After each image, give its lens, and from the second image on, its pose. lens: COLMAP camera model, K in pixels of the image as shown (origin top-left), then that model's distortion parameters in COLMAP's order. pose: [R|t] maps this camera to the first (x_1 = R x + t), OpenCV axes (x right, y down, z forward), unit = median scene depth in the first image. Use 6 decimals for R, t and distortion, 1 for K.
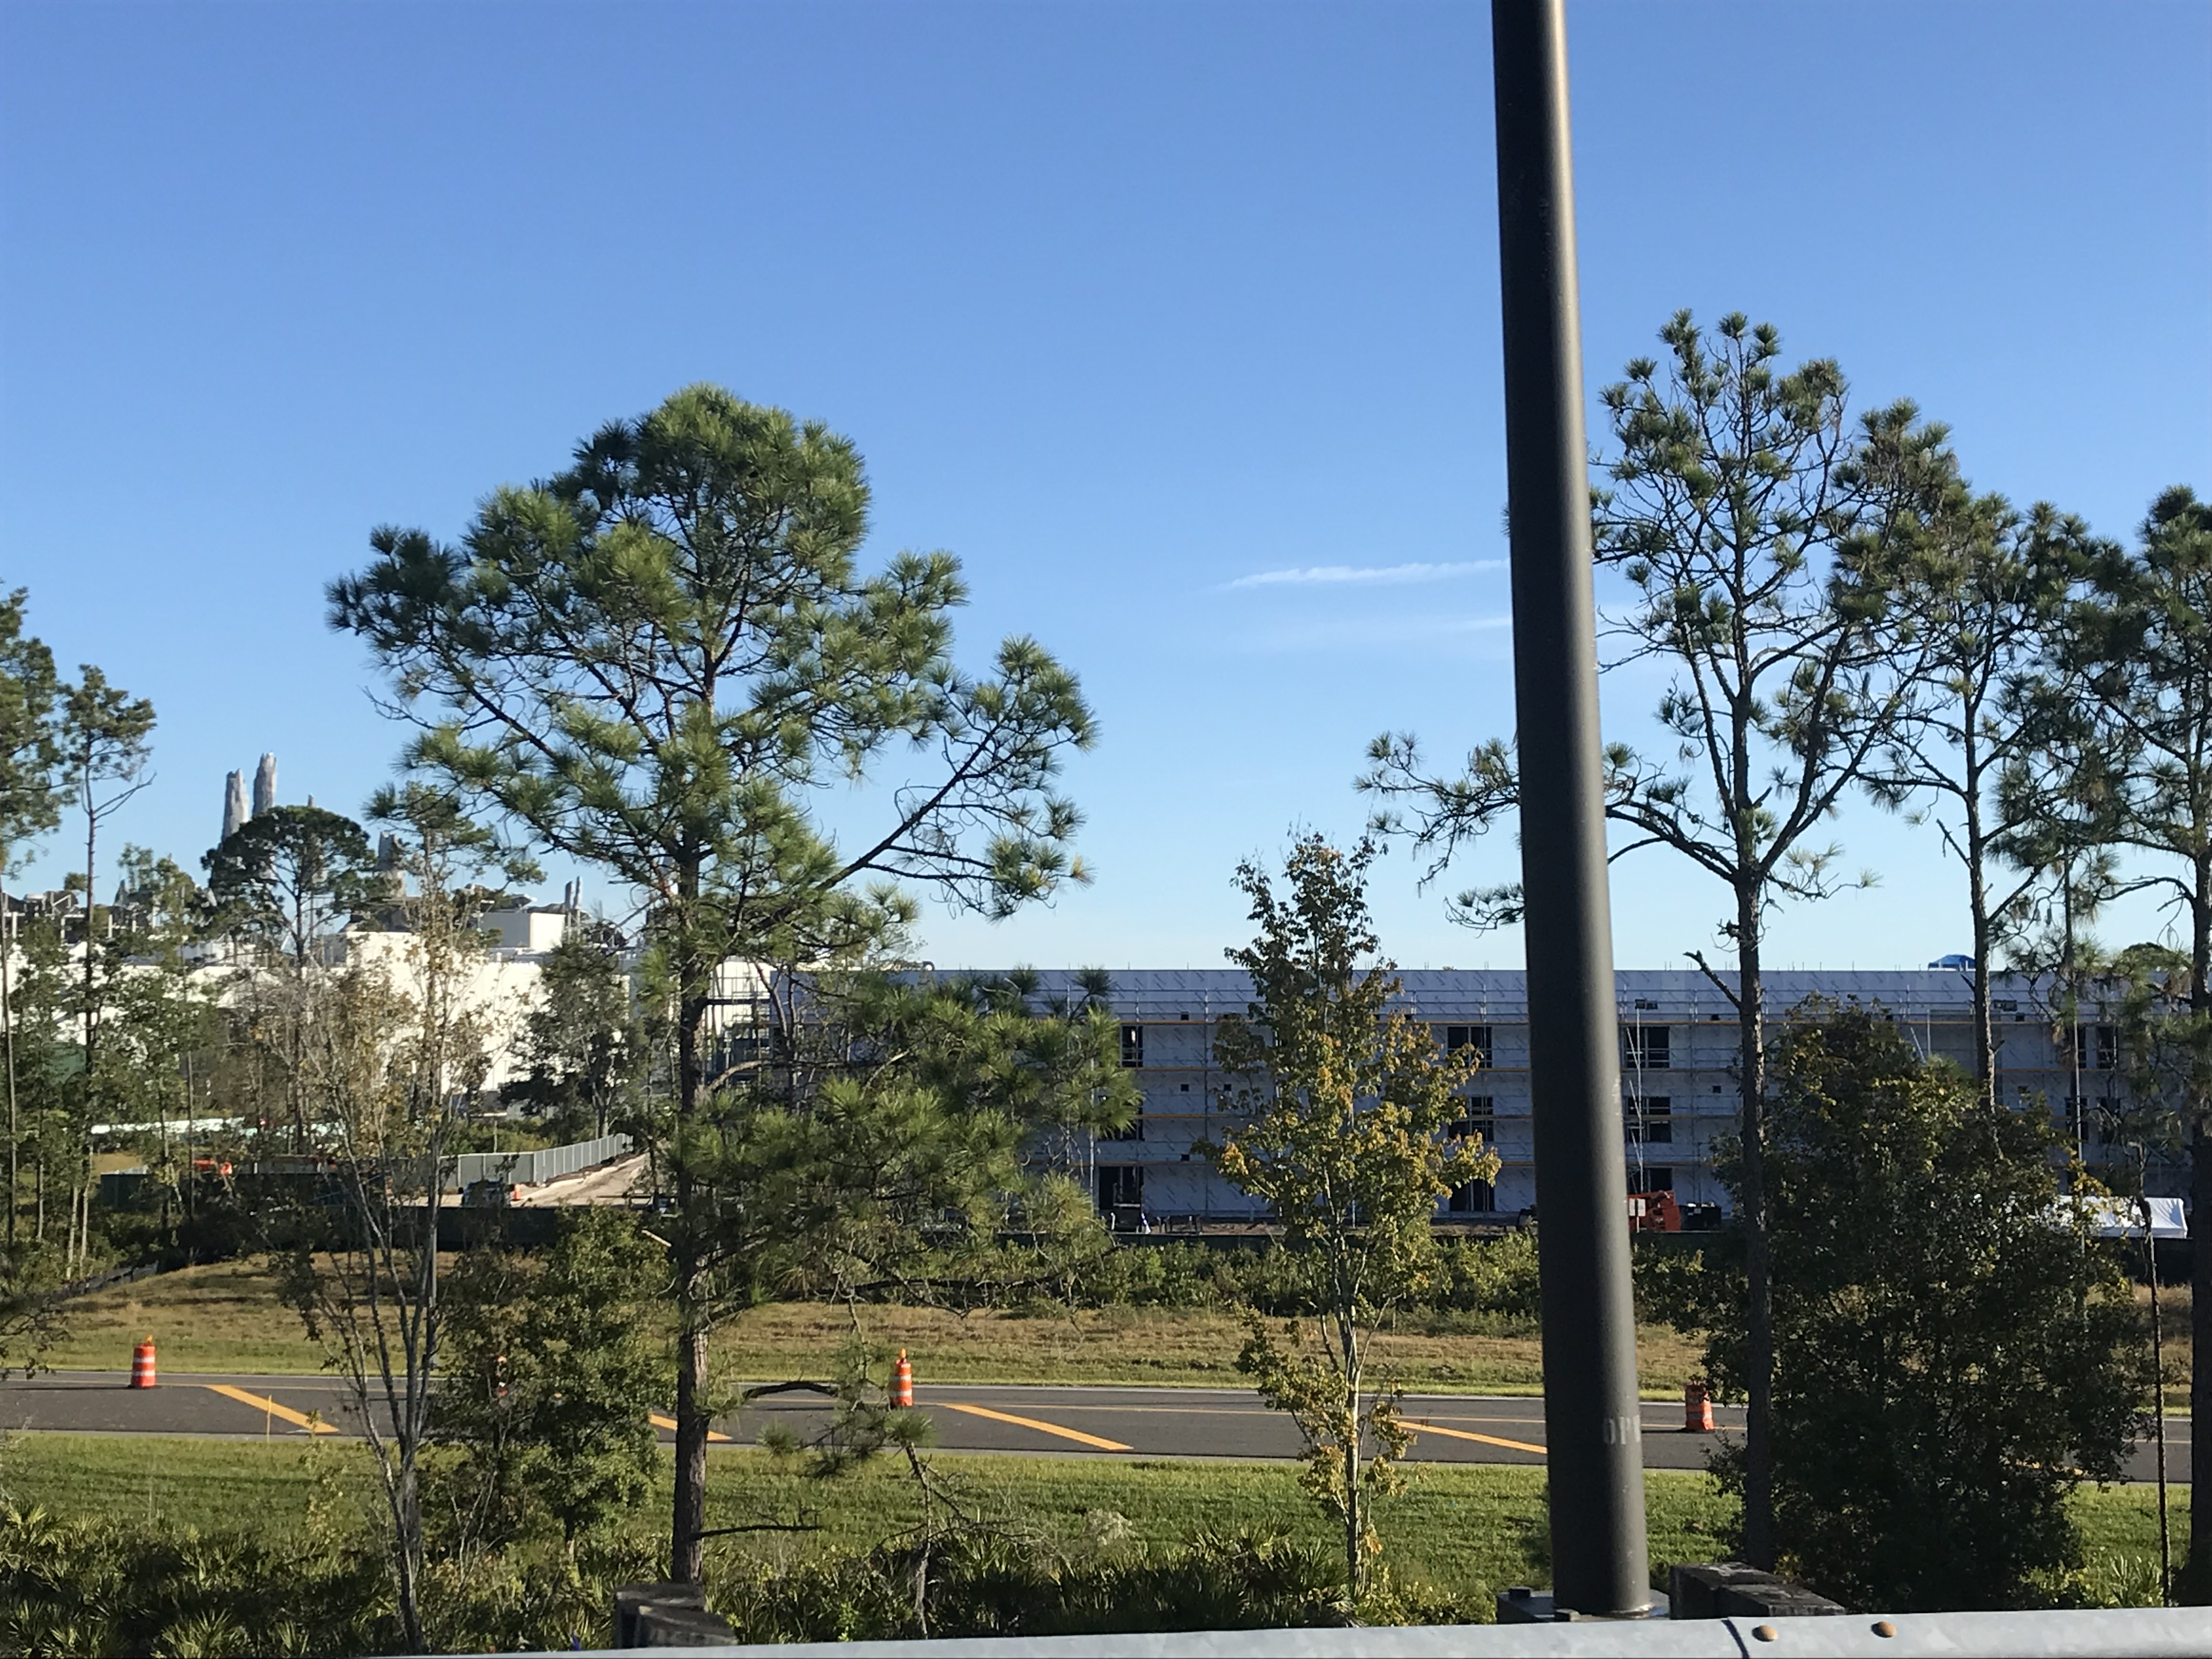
lens RADIAL K [[3117.0, 0, 1094.8], [0, 3117.0, 840.9], [0, 0, 1]] dist [0.054468, 0.000000]
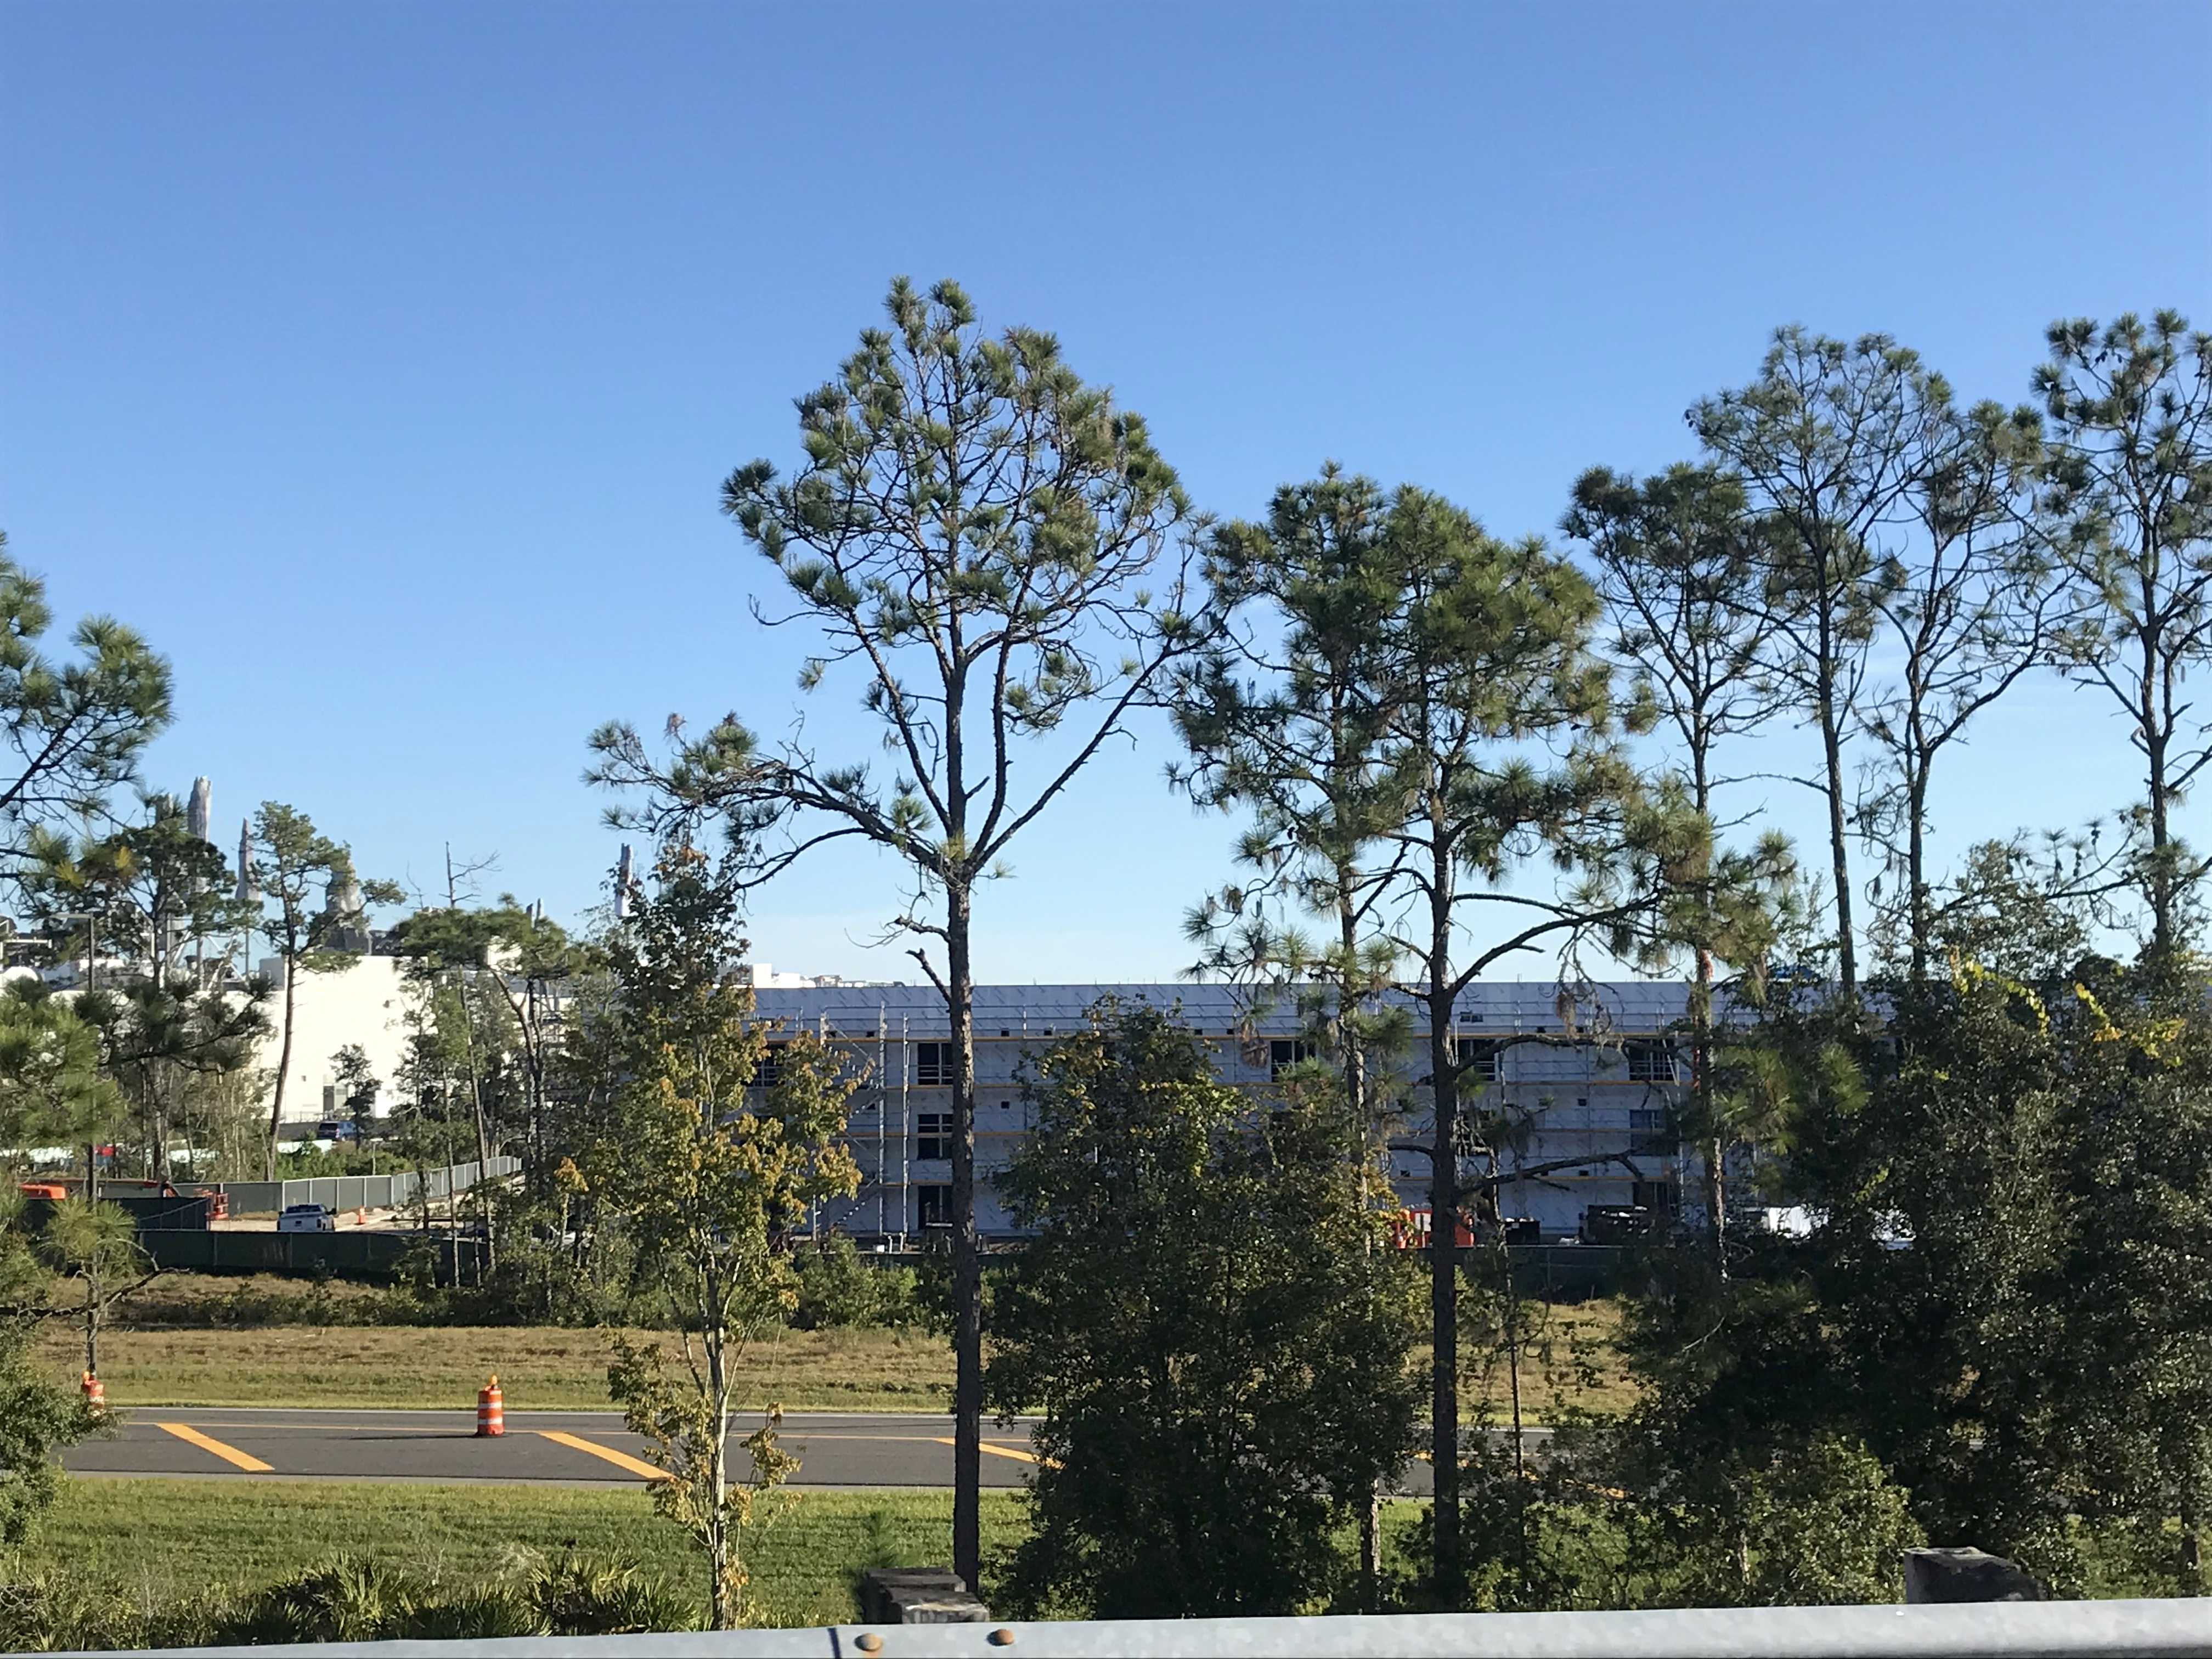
lens RADIAL K [[3117.0, 0, 1109.9], [0, 3117.0, 814.9], [0, 0, 1]] dist [0.054468, 0.000000]
pose [[0.999931, -0.006458, 0.009808, 0.102417], [0.006600, 0.999873, -0.014493, 0.003600], [-0.009714, 0.014557, 0.999847, 0.021084]]
